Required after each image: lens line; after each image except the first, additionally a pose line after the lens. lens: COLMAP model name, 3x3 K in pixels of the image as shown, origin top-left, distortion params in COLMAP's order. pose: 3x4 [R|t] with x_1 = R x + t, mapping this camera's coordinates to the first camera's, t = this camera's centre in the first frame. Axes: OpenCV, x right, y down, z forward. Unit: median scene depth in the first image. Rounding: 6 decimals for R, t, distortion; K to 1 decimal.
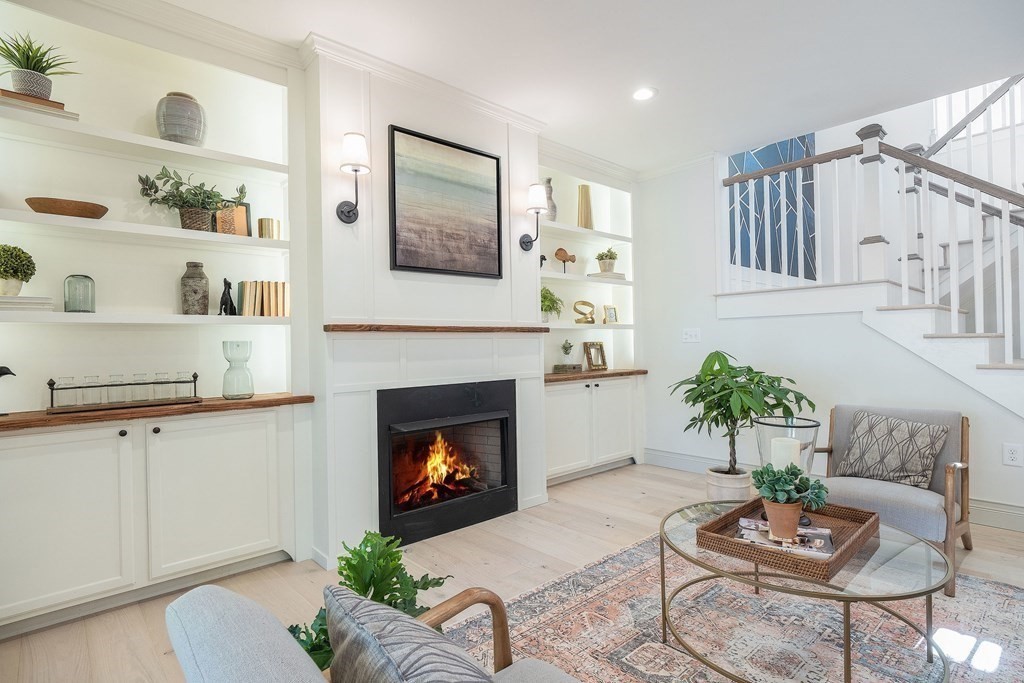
lens RADIAL K [[523.3, 0, 512.5], [0, 523.3, 341.6], [0, 0, 1]] dist [0.006640, -0.000966]
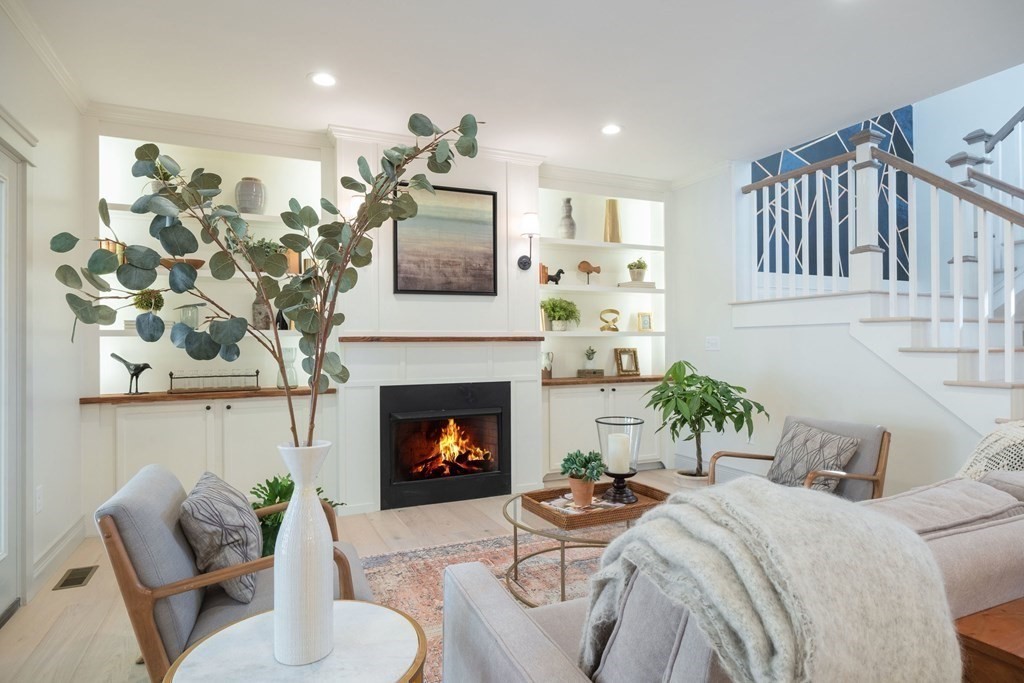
lens RADIAL K [[581.0, 0, 513.1], [0, 581.0, 342.3], [0, 0, 1]] dist [0.022564, 0.001649]
pose [[0.951151, 0.009903, -0.308568, 0.407780], [-0.008138, 0.999942, 0.007006, -0.023989], [0.308620, -0.004153, 0.951176, -0.228564]]
